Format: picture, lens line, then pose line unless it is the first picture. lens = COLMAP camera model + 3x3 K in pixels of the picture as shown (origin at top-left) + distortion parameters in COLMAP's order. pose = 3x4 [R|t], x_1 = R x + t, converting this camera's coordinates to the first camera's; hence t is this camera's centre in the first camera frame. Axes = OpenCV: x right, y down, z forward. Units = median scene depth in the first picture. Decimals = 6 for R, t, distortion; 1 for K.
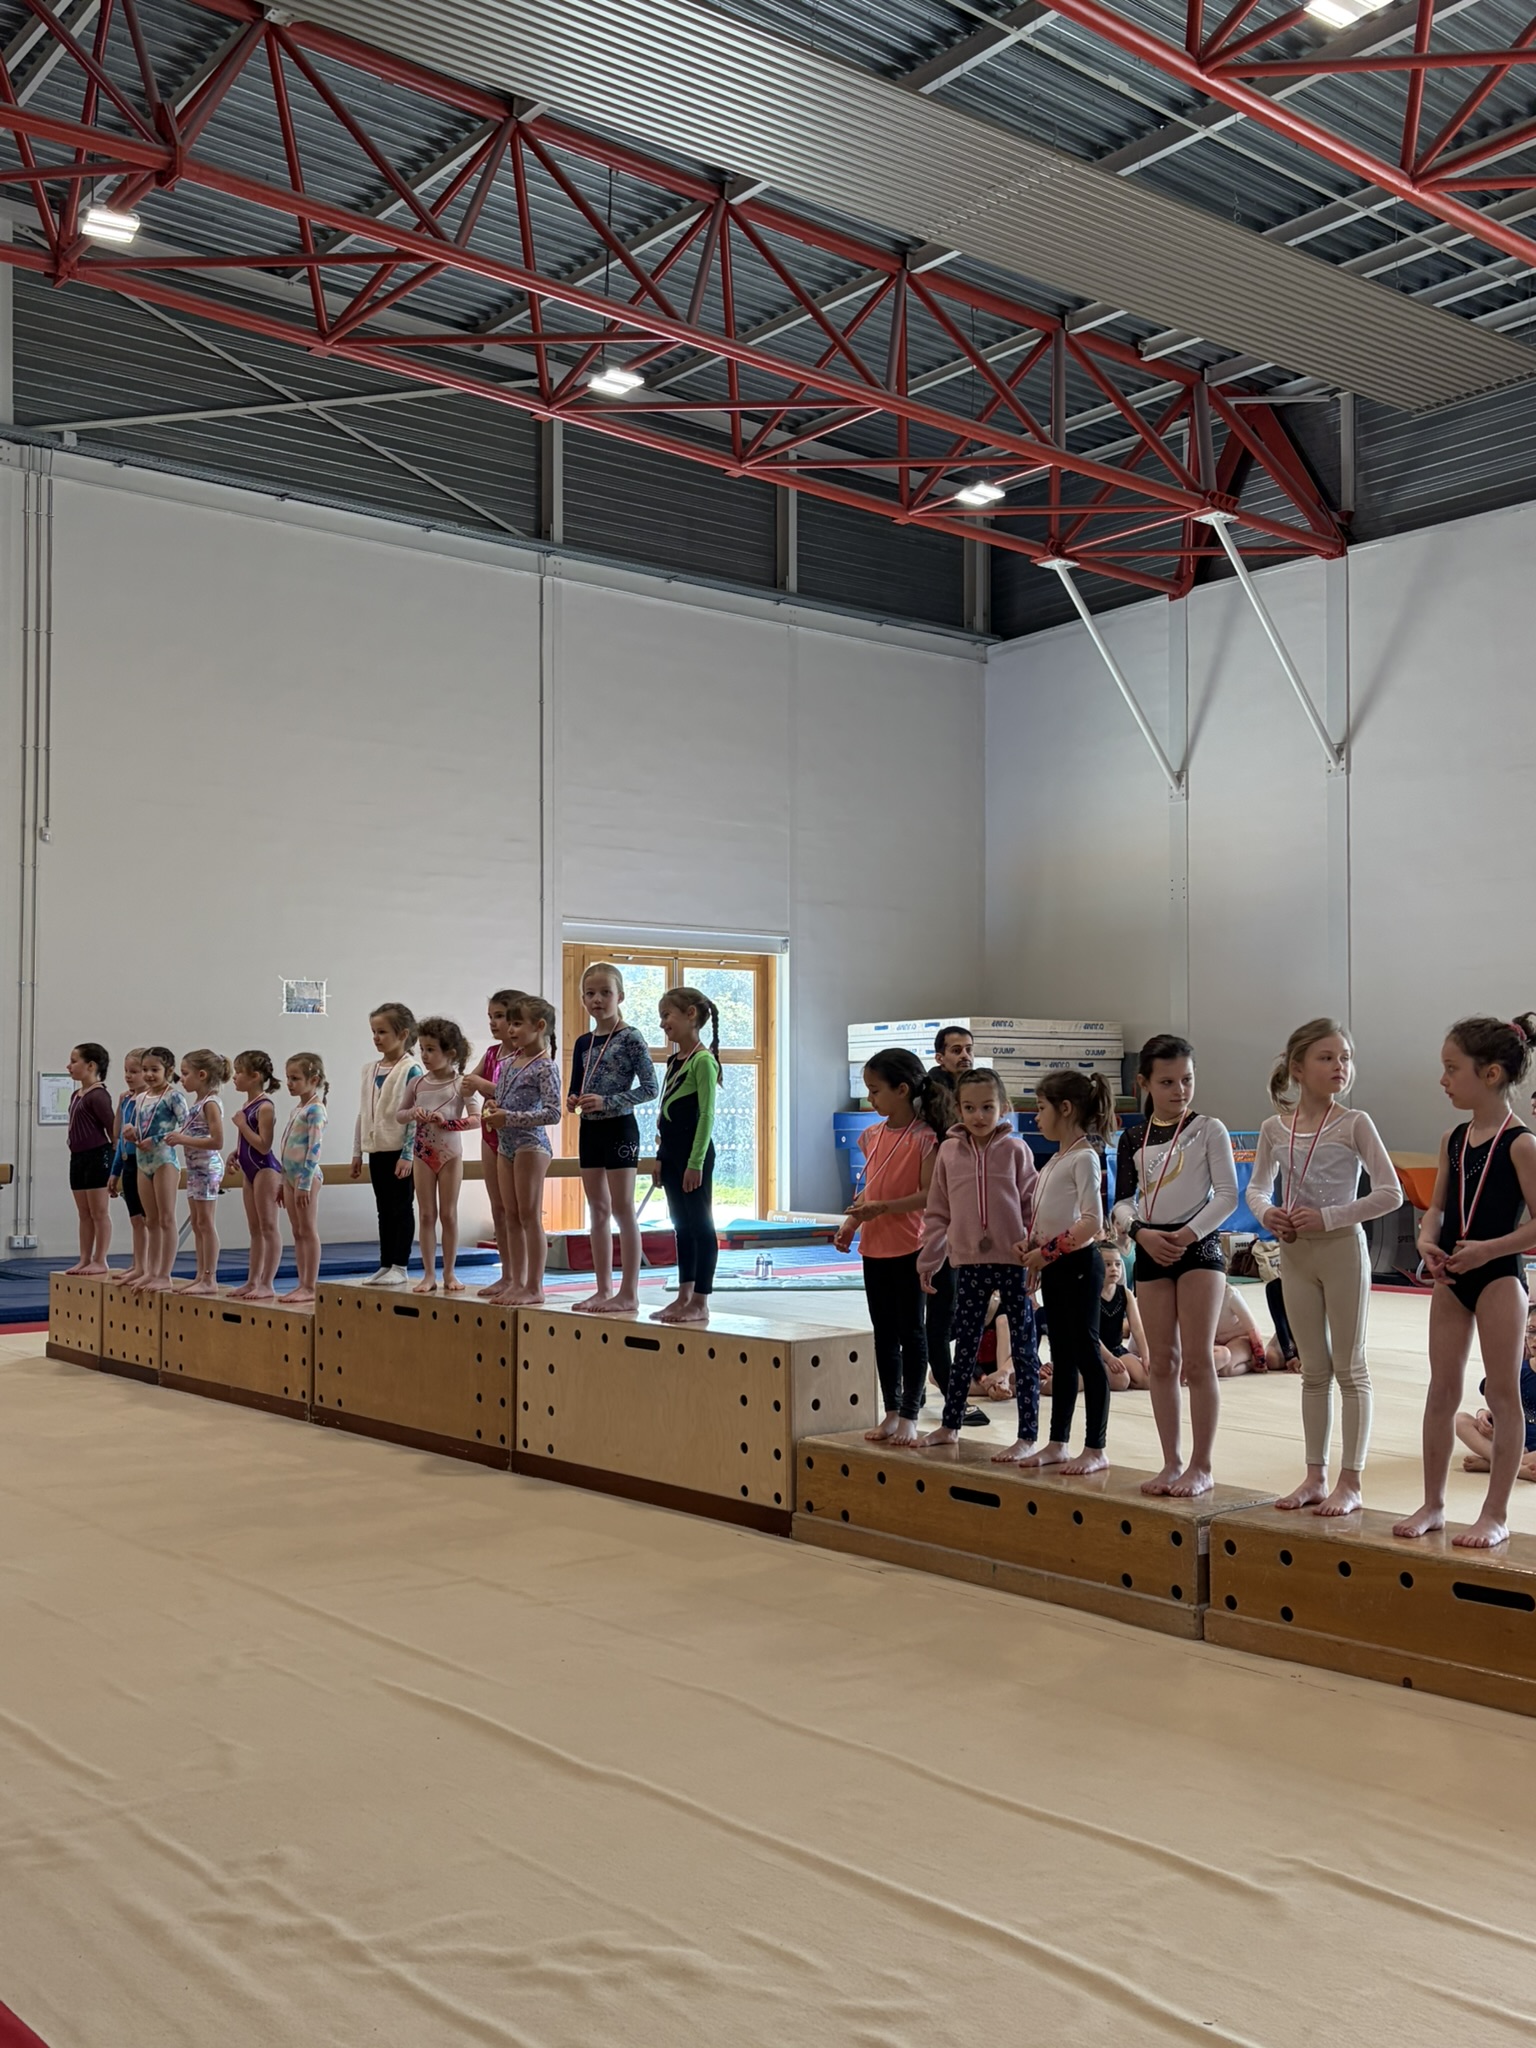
lens RADIAL K [[2039.7, 0, 775.5], [0, 2039.7, 1041.2], [0, 0, 1]] dist [0.020255, 0.000000]
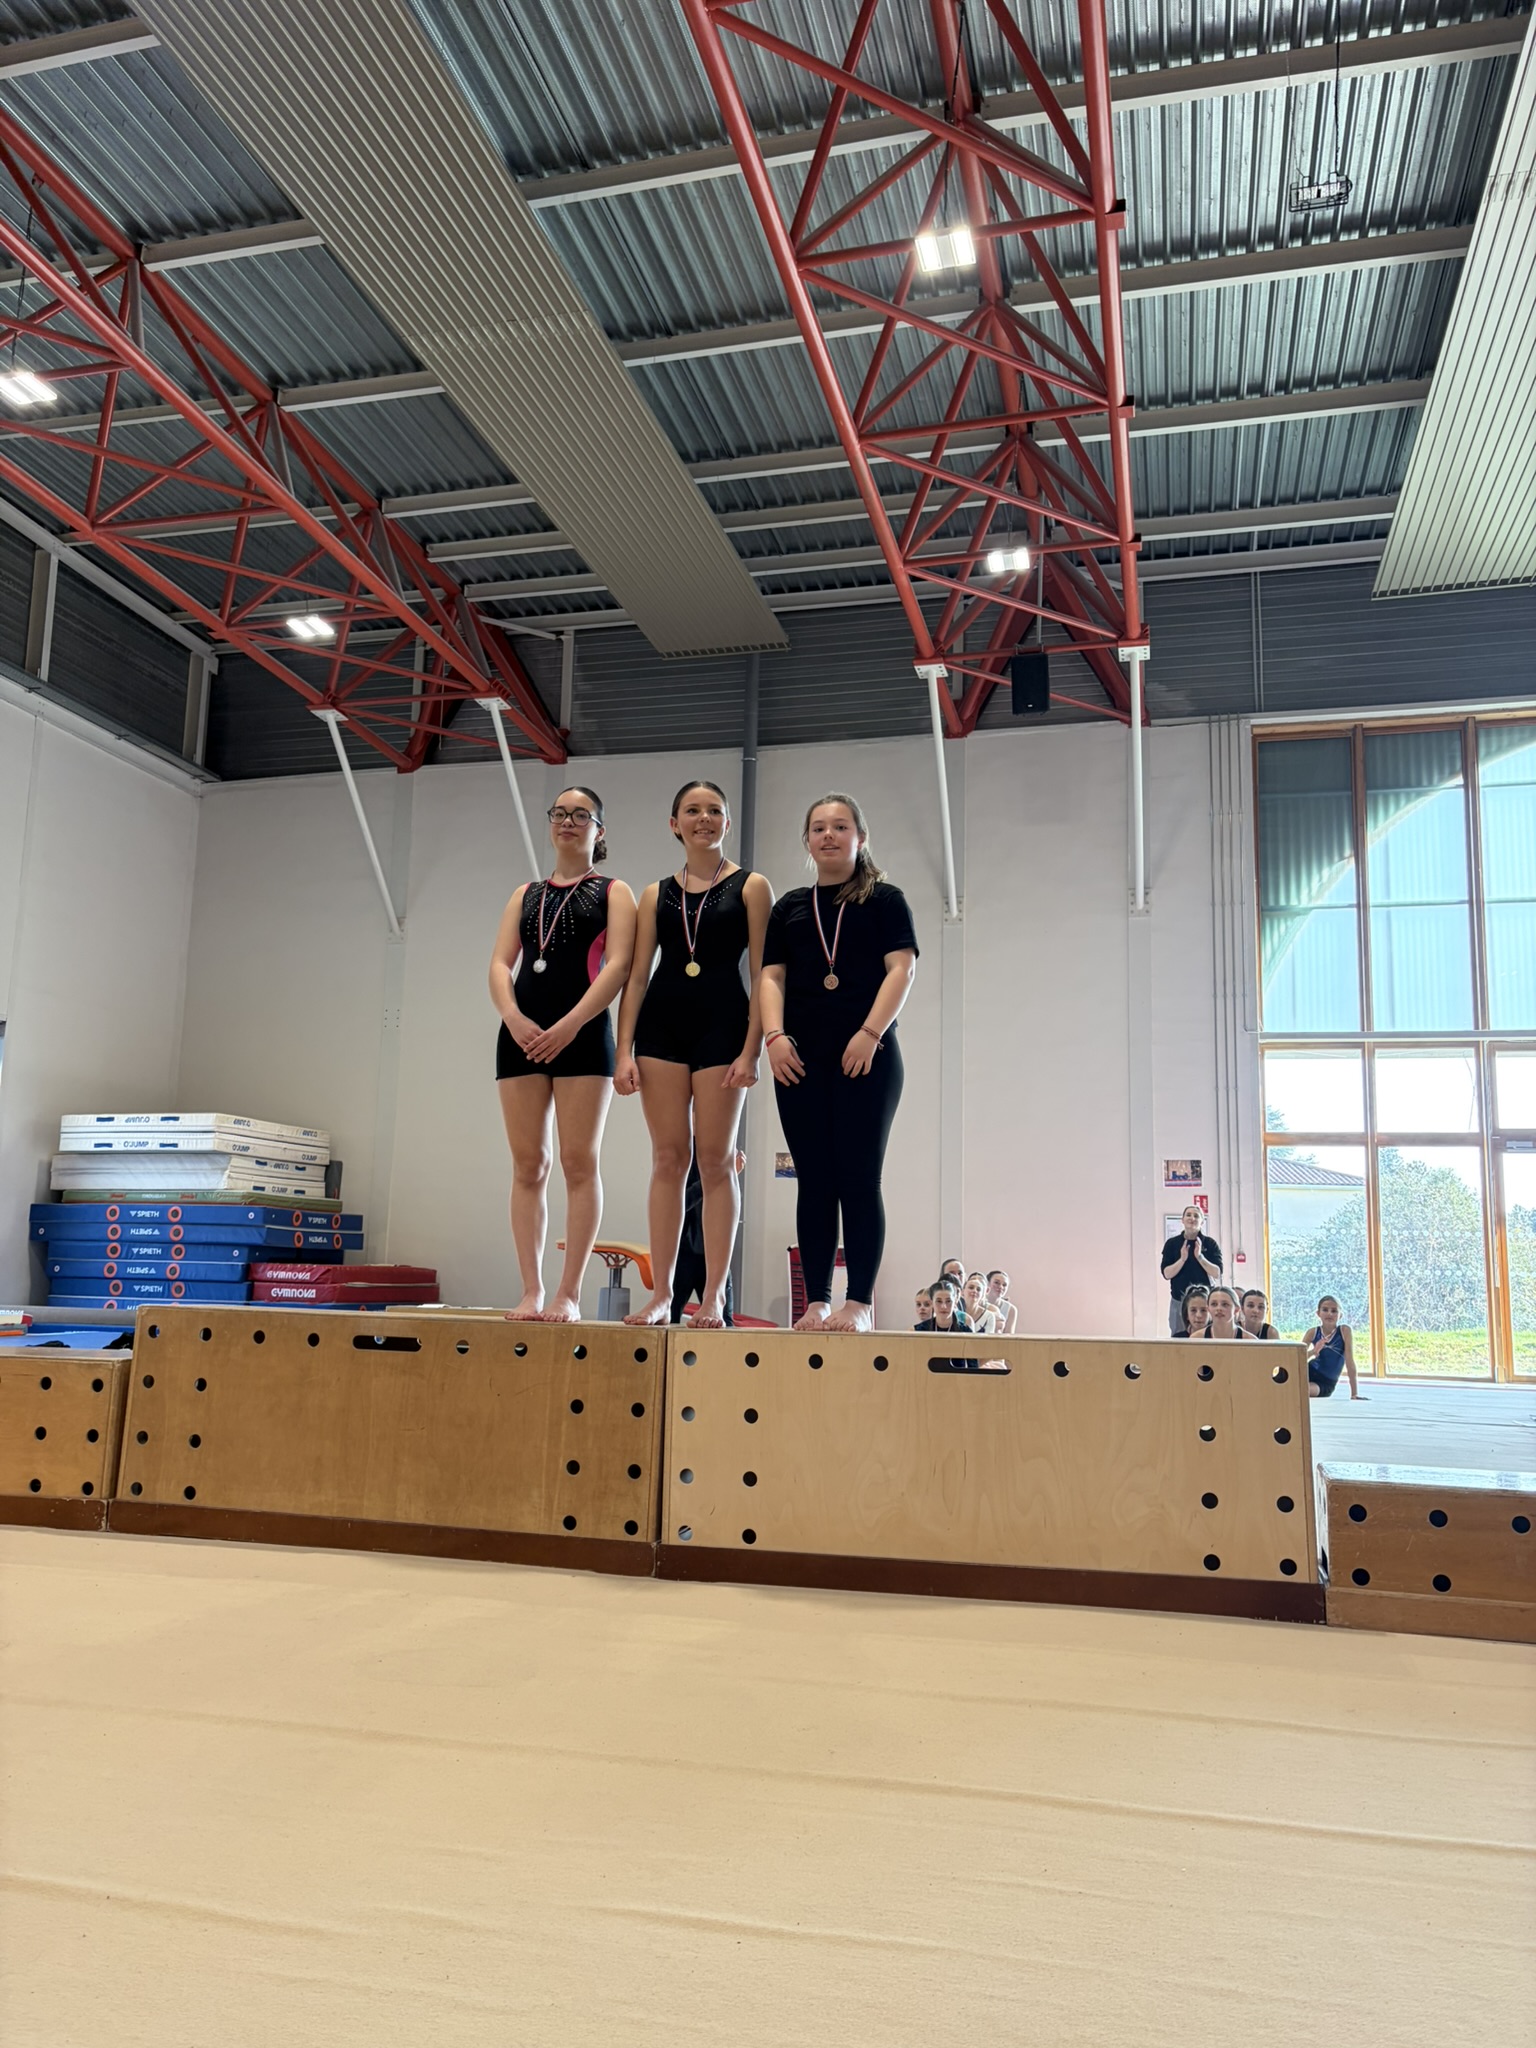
lens RADIAL K [[1543.1, 0, 762.9], [0, 1543.1, 1041.4], [0, 0, 1]] dist [0.033189, -0.034230]
pose [[0.801373, 0.111839, 0.587617, -0.178394], [-0.048298, 0.991256, -0.122795, 0.042500], [-0.596212, 0.070024, 0.799768, 0.232736]]
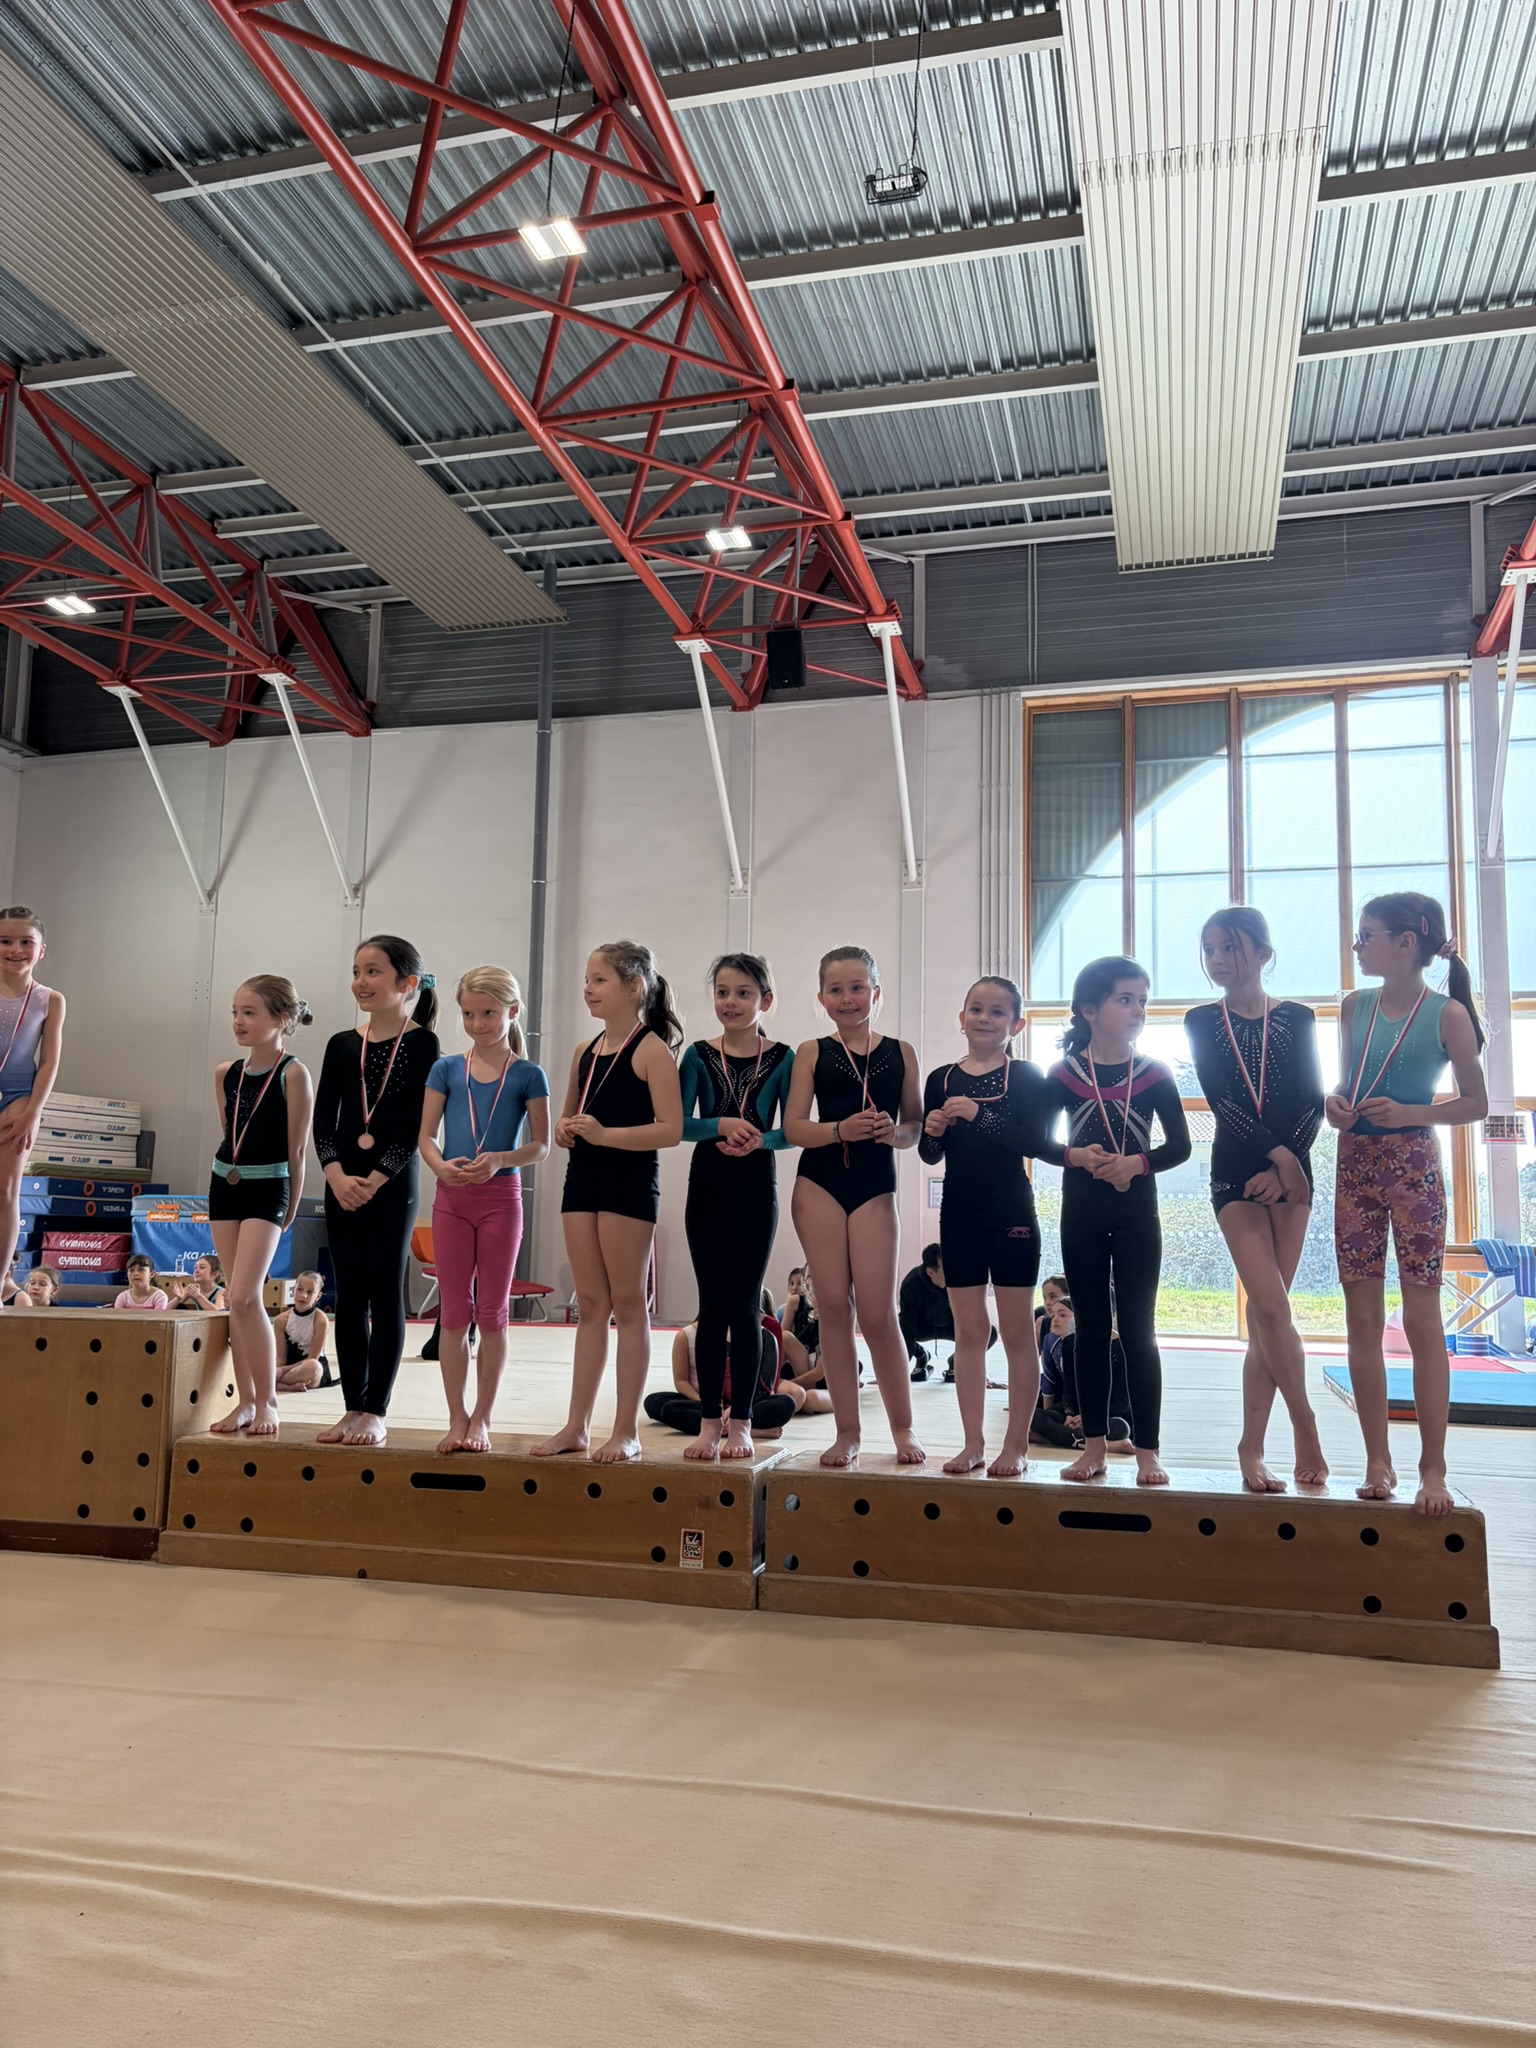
lens RADIAL K [[1543.1, 0, 775.3], [0, 1543.1, 1047.1], [0, 0, 1]] dist [0.033189, -0.034230]
pose [[0.802640, 0.090351, 0.589581, -0.070792], [-0.042955, 0.994650, -0.093949, 0.032264], [-0.594915, 0.050082, 0.802227, 0.128380]]
